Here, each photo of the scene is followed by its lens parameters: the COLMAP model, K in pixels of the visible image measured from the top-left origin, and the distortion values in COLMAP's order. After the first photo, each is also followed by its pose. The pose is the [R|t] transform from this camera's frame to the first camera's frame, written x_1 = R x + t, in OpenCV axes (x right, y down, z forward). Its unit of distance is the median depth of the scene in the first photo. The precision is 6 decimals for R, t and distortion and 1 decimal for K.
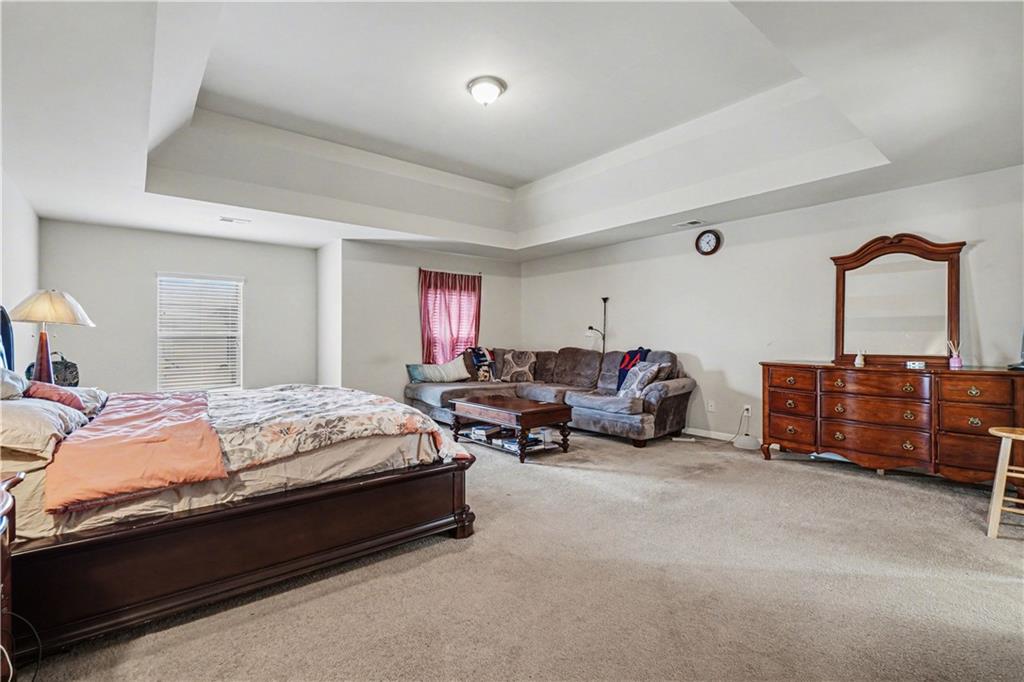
lens RADIAL K [[458.2, 0, 512.0], [0, 458.2, 341.0], [0, 0, 1]] dist [-0.001602, -0.000061]
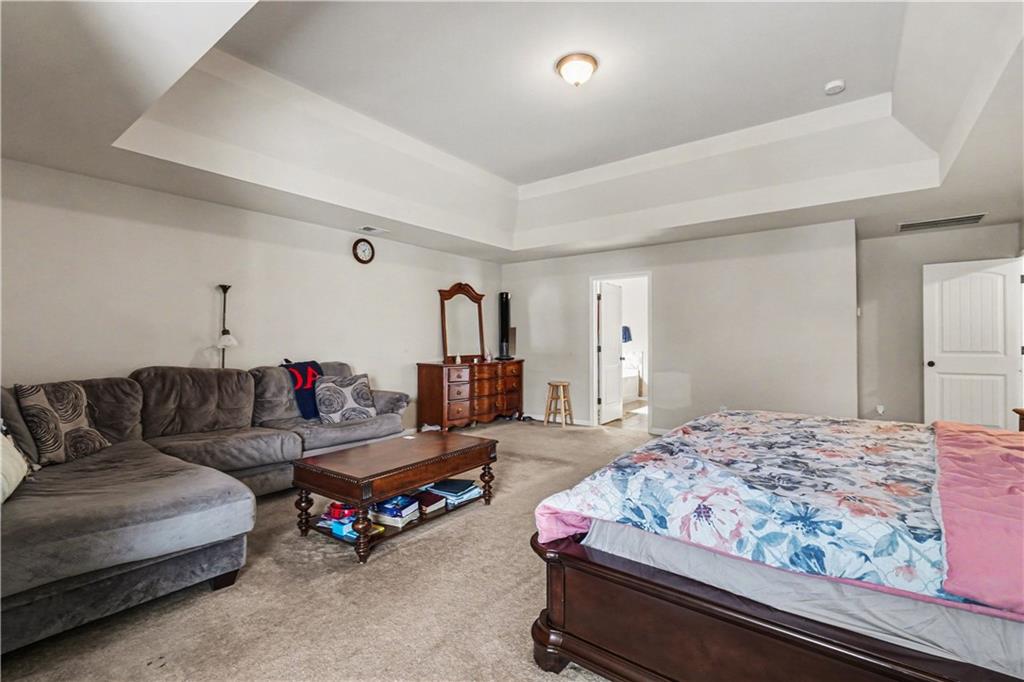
lens RADIAL K [[458.2, 0, 512.0], [0, 458.2, 341.0], [0, 0, 1]] dist [-0.001602, -0.000061]
pose [[-0.234721, 0.000088, 0.972063, -0.703075], [0.007820, 0.999968, 0.001798, -0.019552], [-0.972031, 0.008024, -0.234714, 1.040051]]
